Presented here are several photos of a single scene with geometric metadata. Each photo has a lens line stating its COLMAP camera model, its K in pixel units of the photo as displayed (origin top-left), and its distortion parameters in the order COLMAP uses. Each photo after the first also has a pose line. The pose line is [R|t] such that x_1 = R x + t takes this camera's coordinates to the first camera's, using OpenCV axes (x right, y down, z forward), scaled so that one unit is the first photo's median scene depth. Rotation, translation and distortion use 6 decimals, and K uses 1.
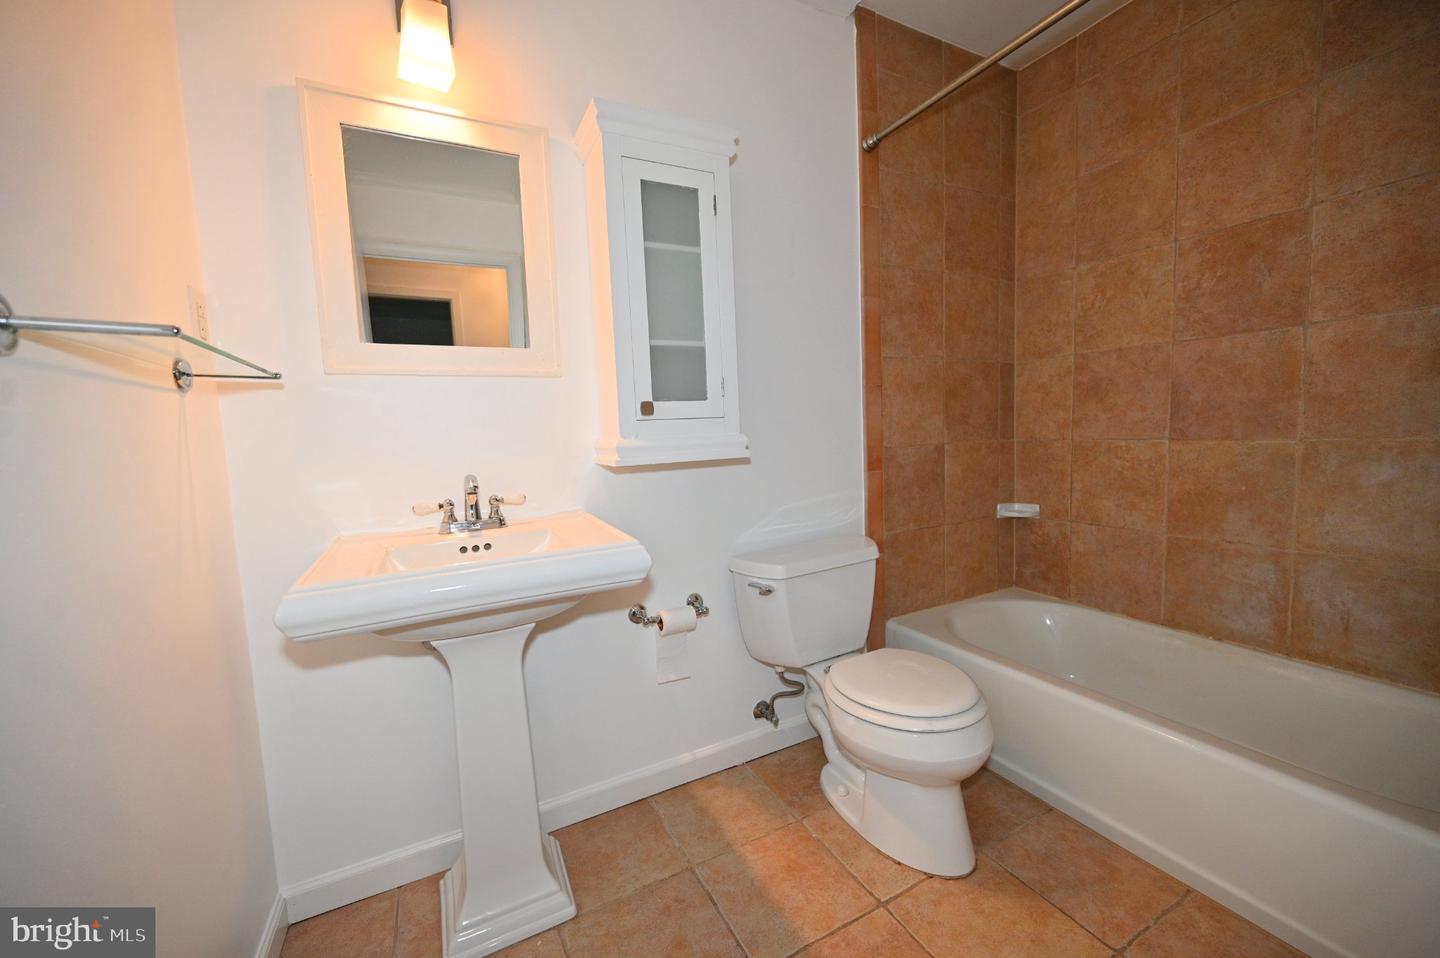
lens RADIAL K [[549.9, 0, 723.5], [0, 549.9, 474.2], [0, 0, 1]] dist [0.000755, 0.001747]
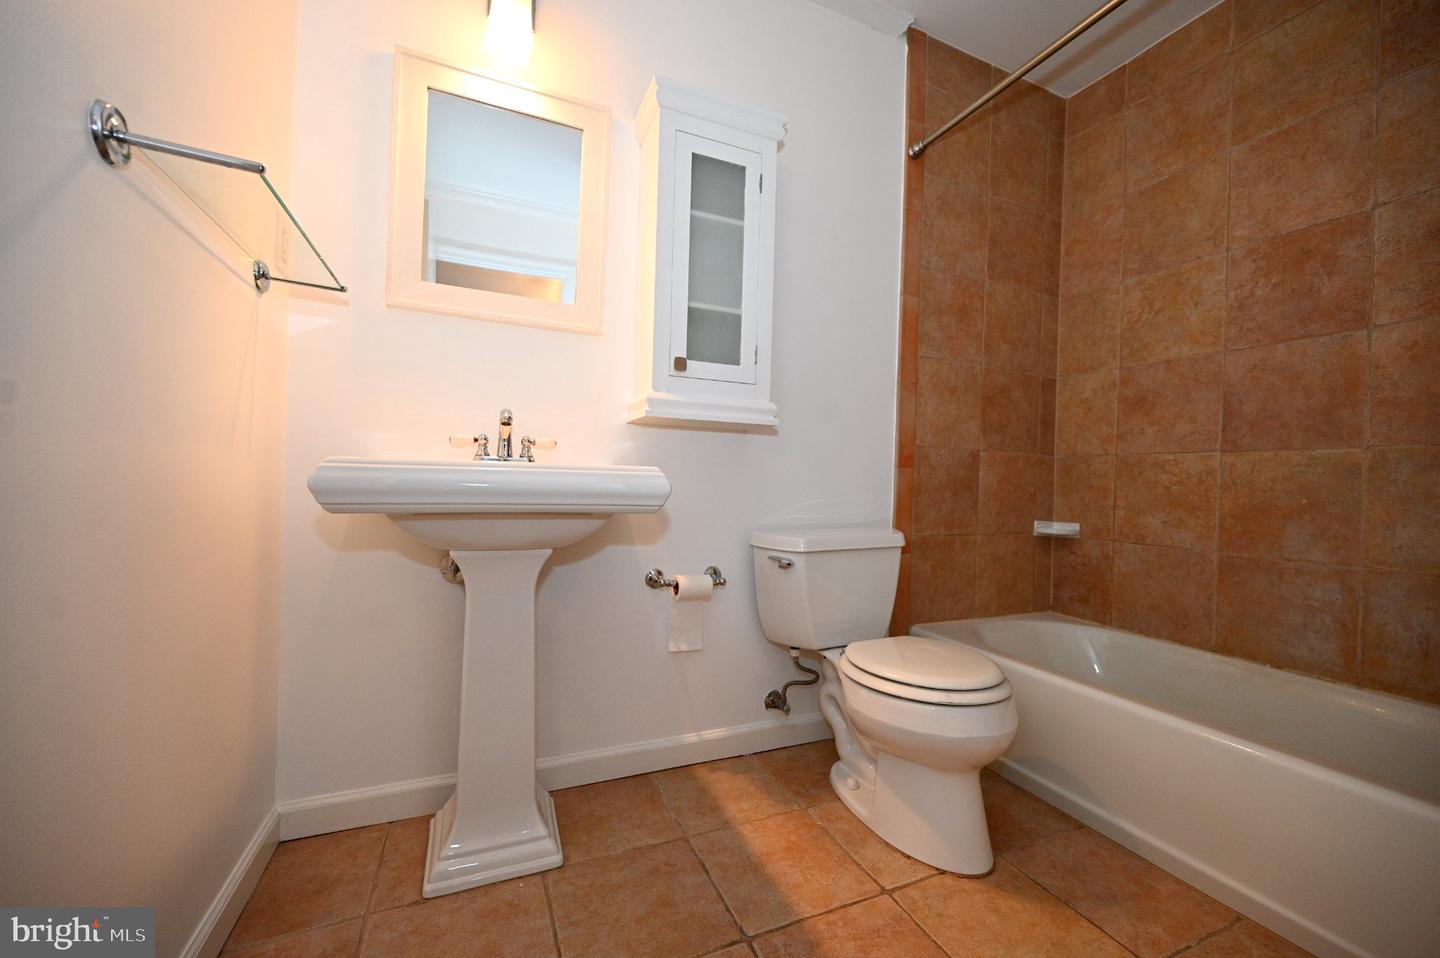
lens RADIAL K [[549.9, 0, 723.5], [0, 549.9, 474.2], [0, 0, 1]] dist [0.000755, 0.001747]
pose [[0.995146, 0.071285, -0.067843, 0.022359], [-0.077017, 0.993314, -0.086000, 0.145503], [0.061259, 0.090808, 0.993983, 0.002011]]
